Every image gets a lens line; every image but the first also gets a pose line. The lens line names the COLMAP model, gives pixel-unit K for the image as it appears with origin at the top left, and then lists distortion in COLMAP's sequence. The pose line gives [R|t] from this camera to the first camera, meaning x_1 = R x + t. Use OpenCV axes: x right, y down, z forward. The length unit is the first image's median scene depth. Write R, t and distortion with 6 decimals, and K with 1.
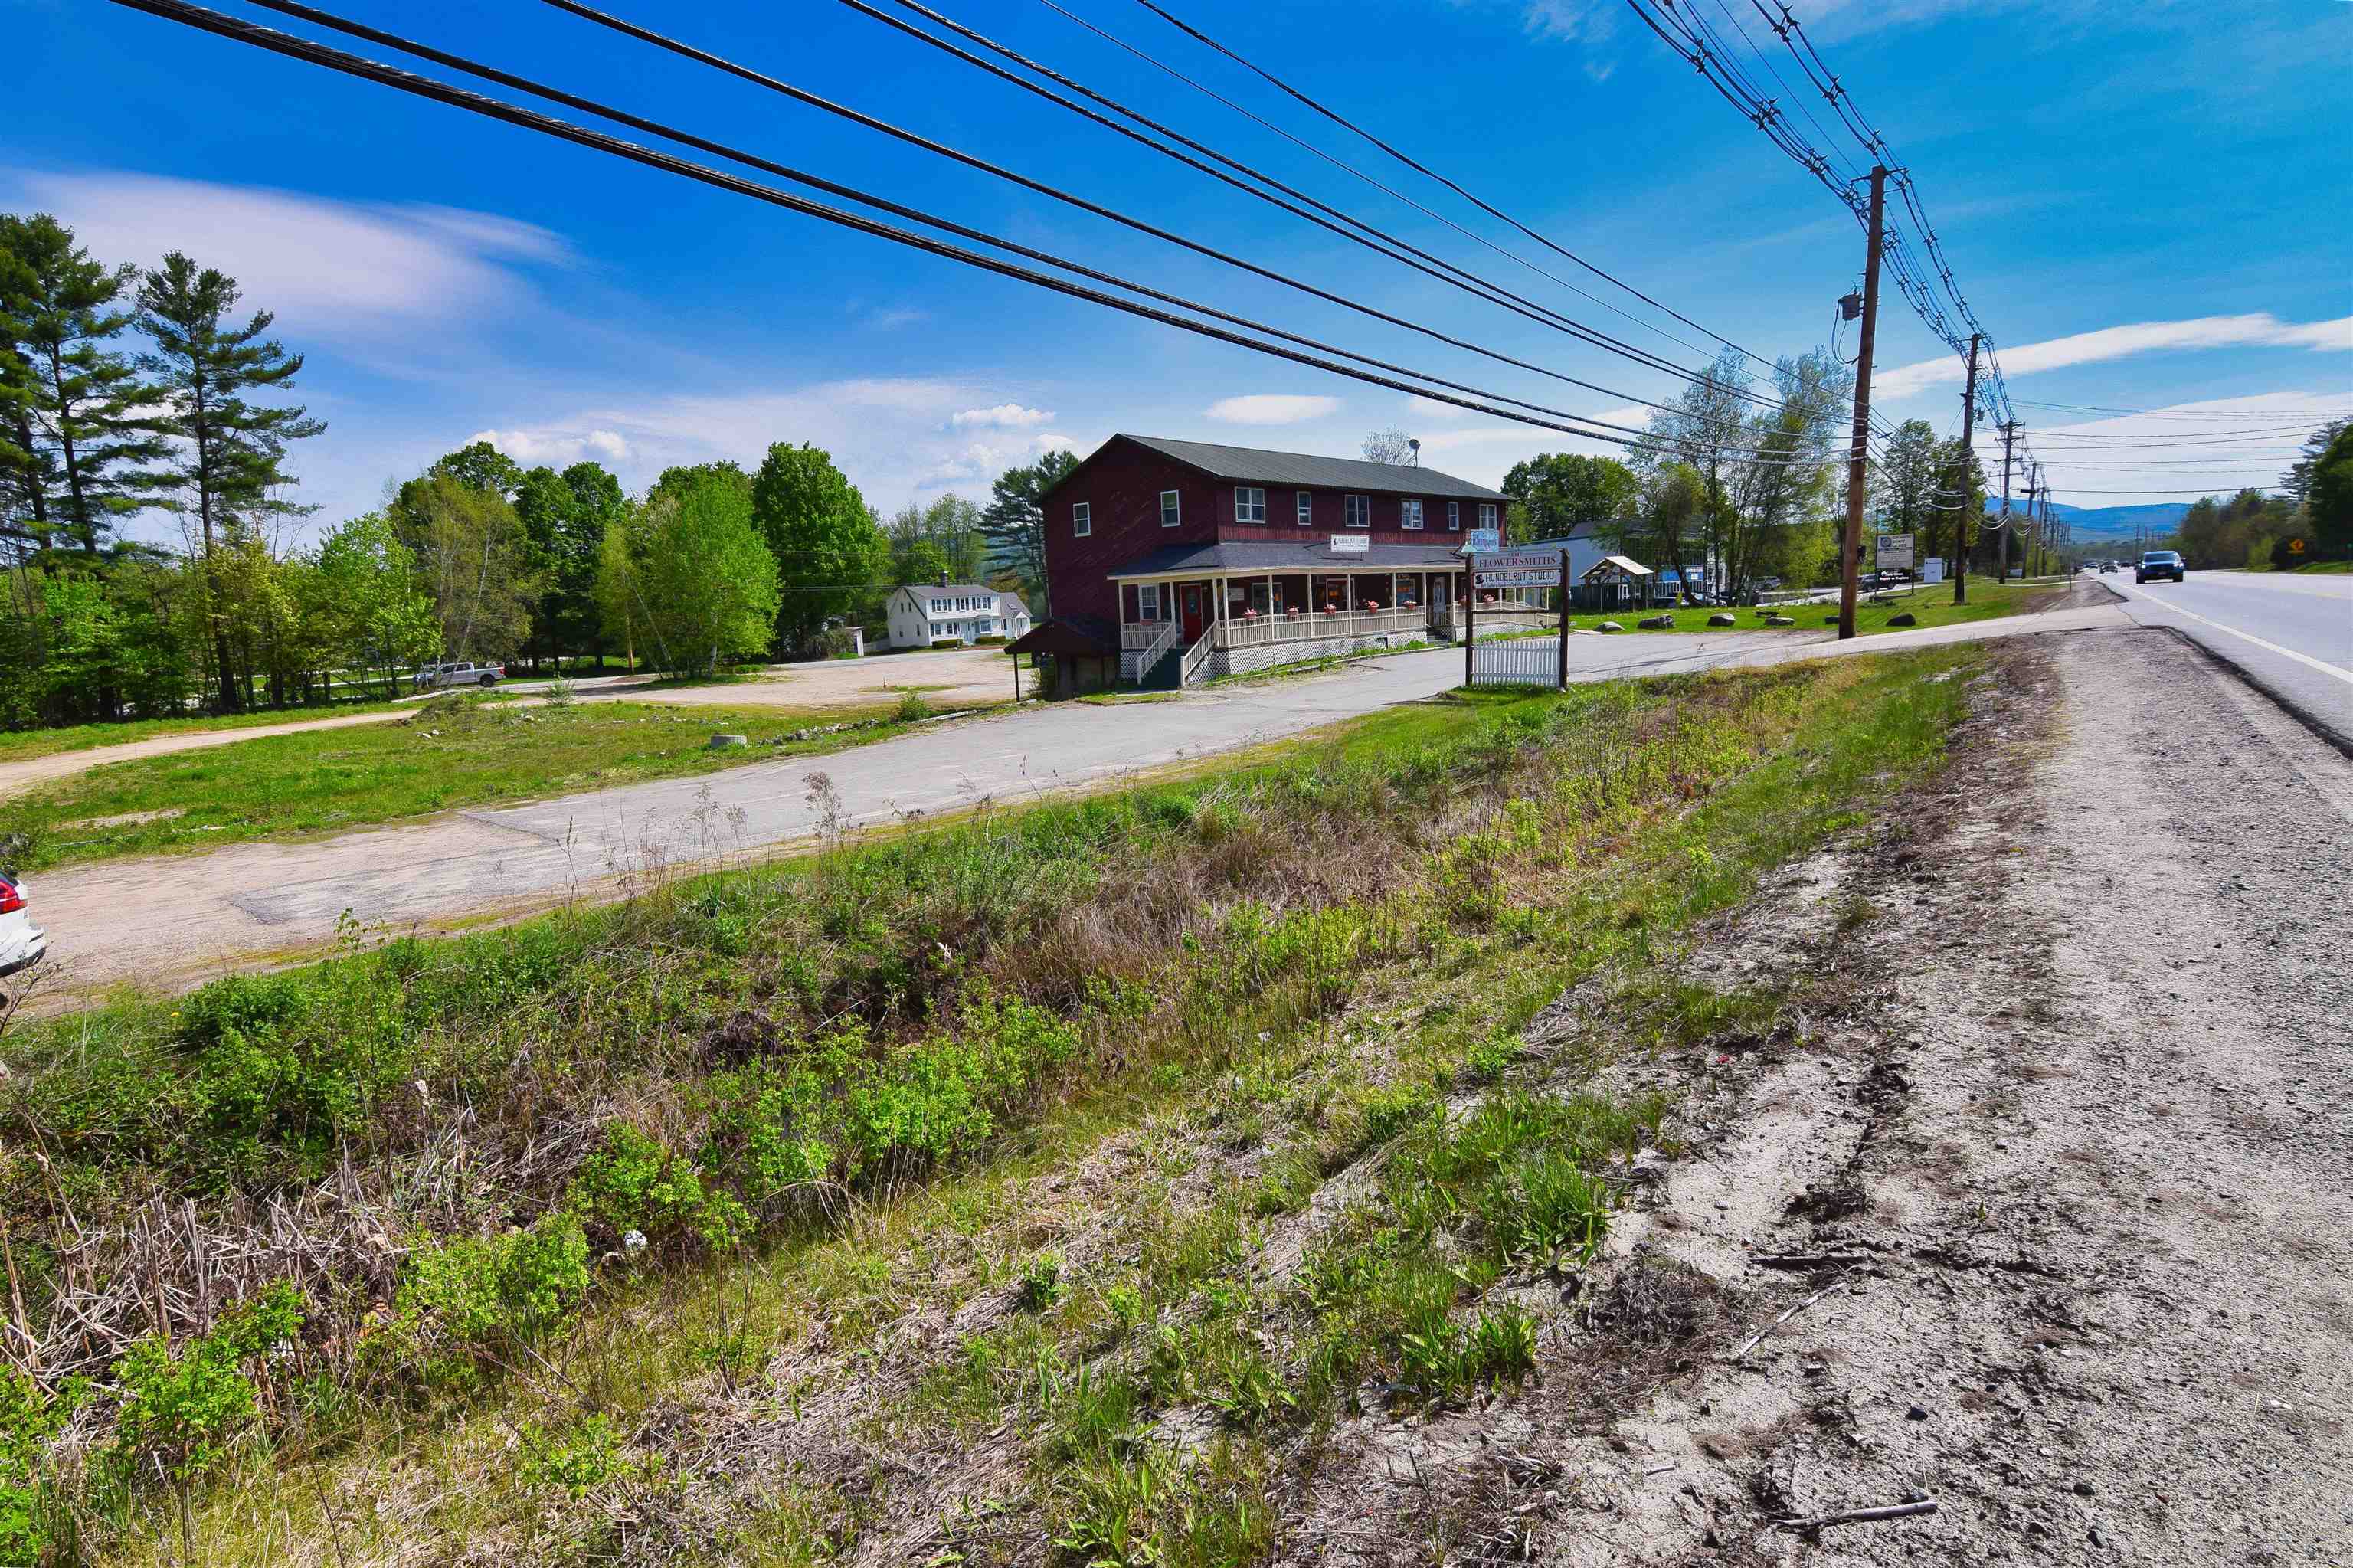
lens RADIAL K [[1172.7, 0, 1182.1], [0, 1172.7, 779.4], [0, 0, 1]] dist [-0.016568, -0.007553]
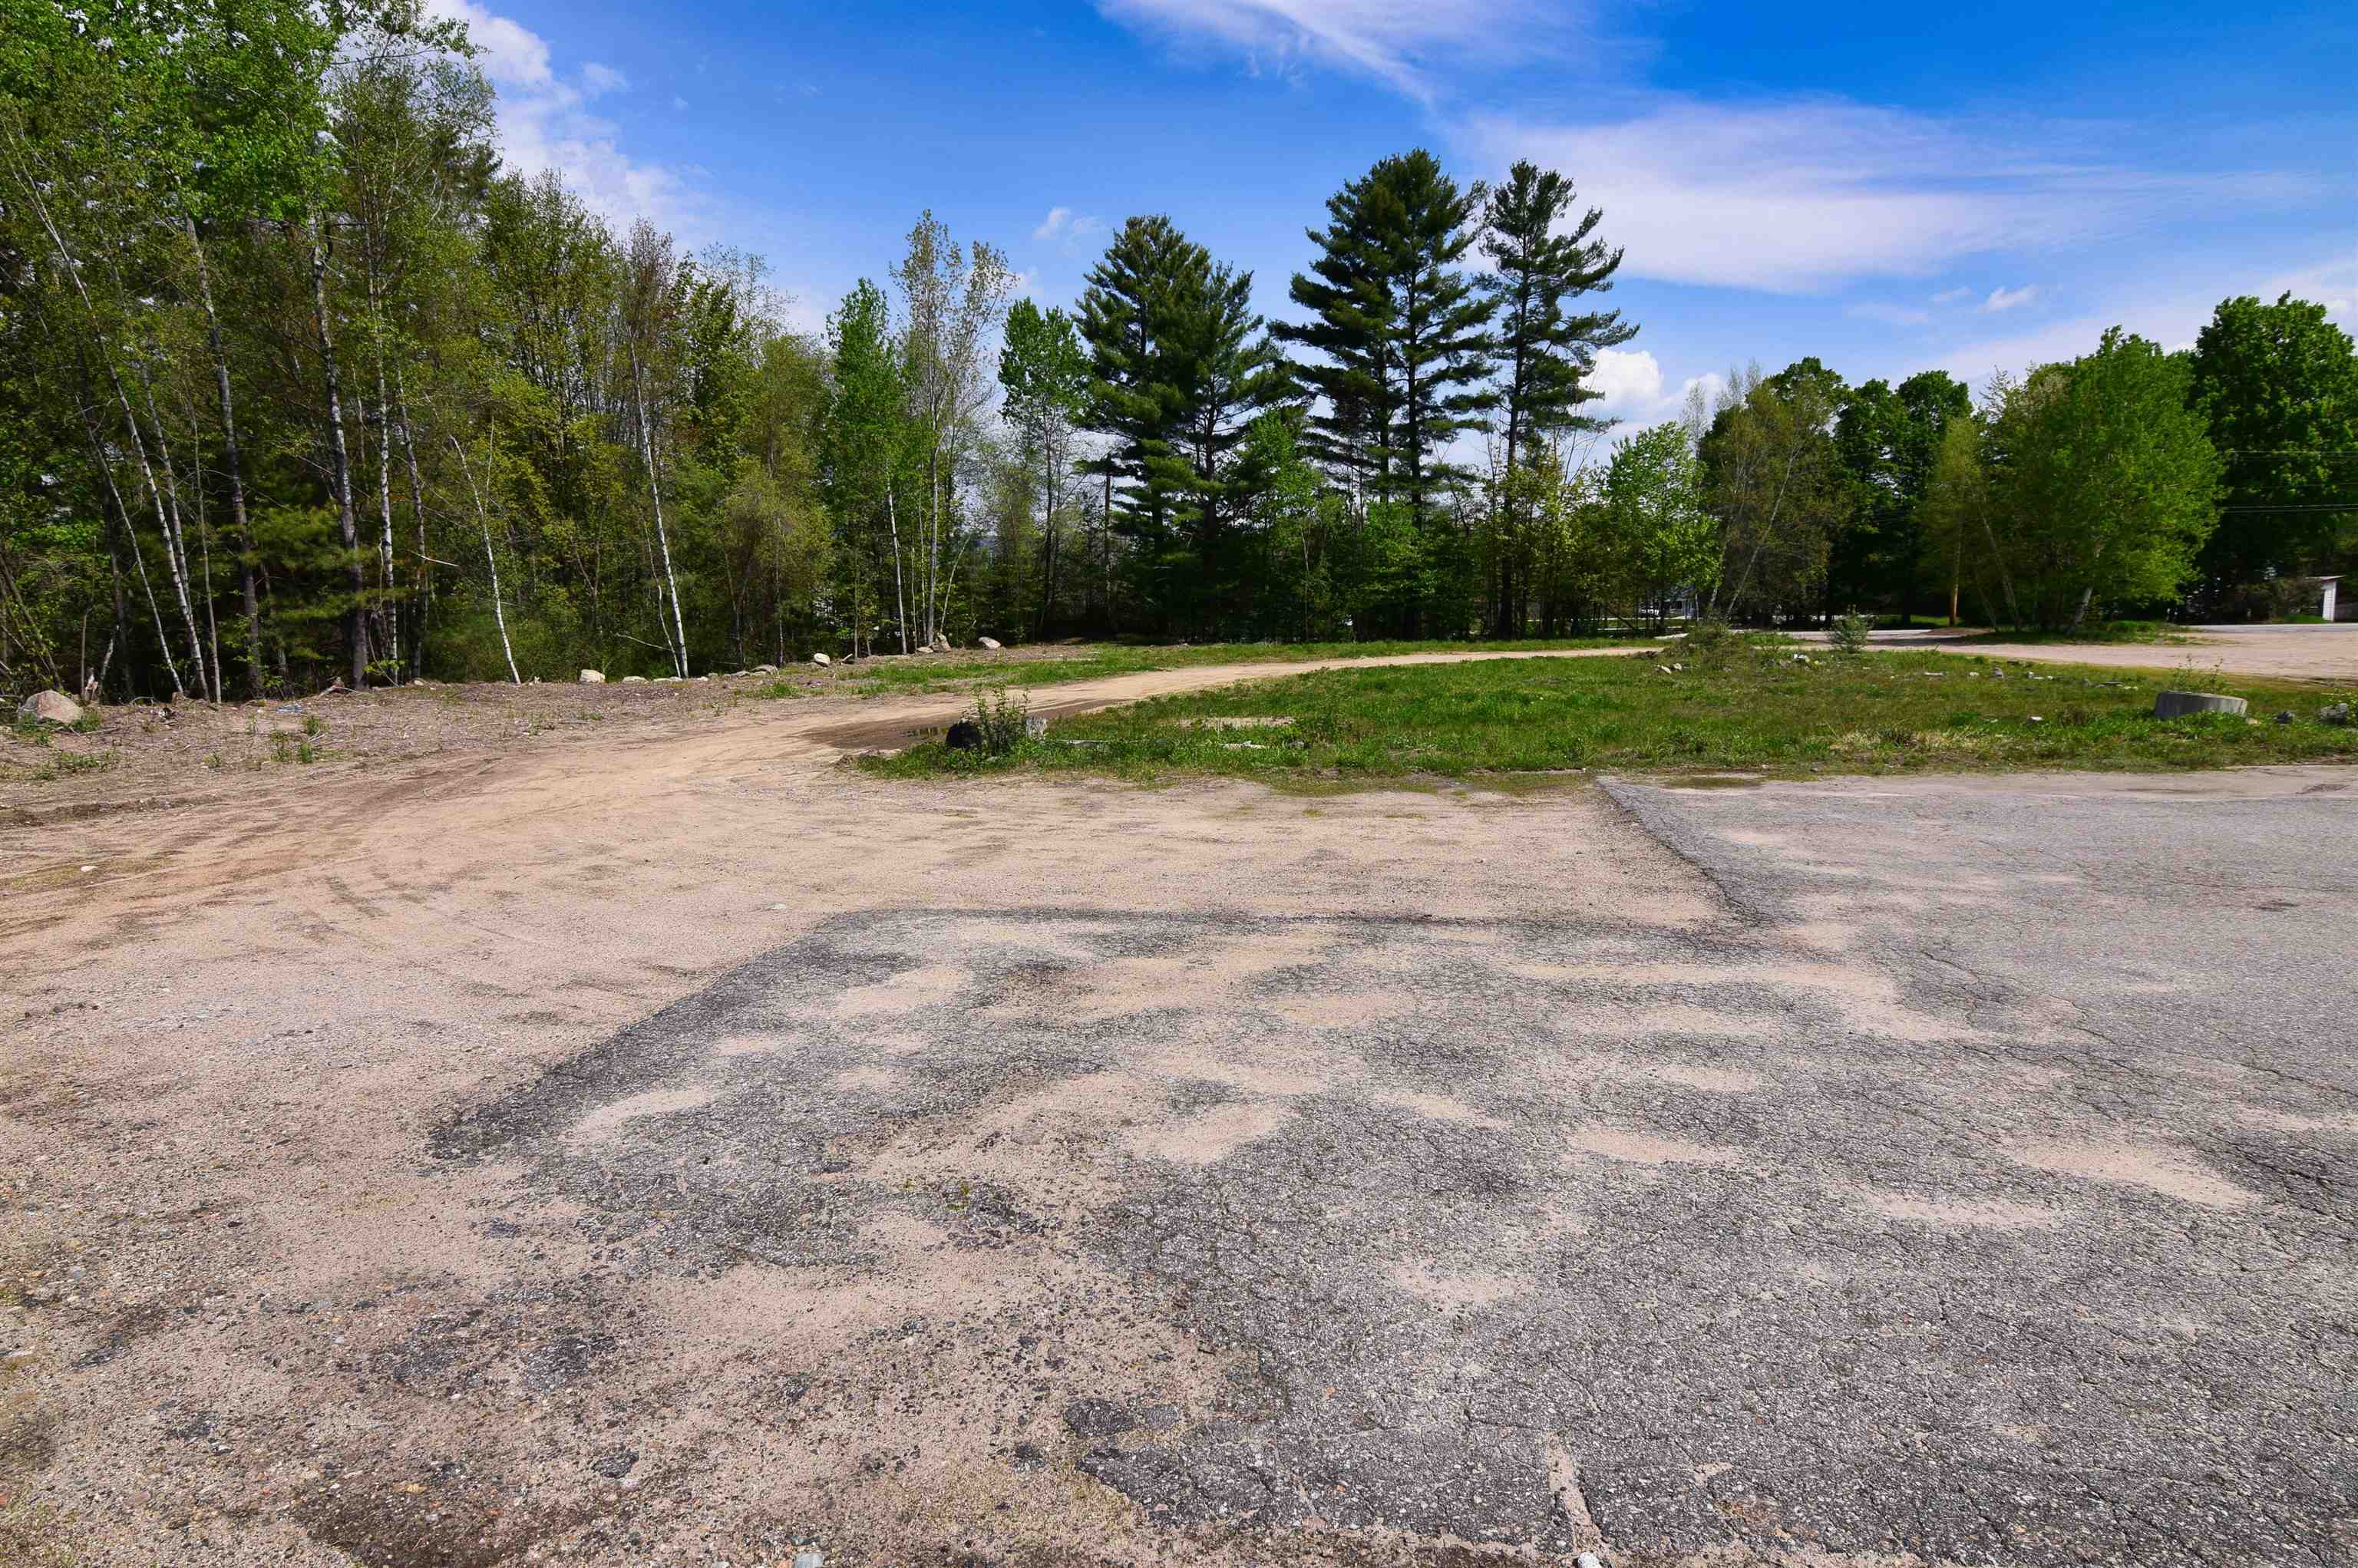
lens RADIAL K [[1232.1, 0, 1179.0], [0, 1232.1, 784.0], [0, 0, 1]] dist [-0.014131, -0.002591]
pose [[0.547545, 0.143108, -0.824448, -0.105289], [-0.123781, 0.988280, 0.089338, 0.002495], [0.827570, 0.053134, 0.558842, 0.204170]]
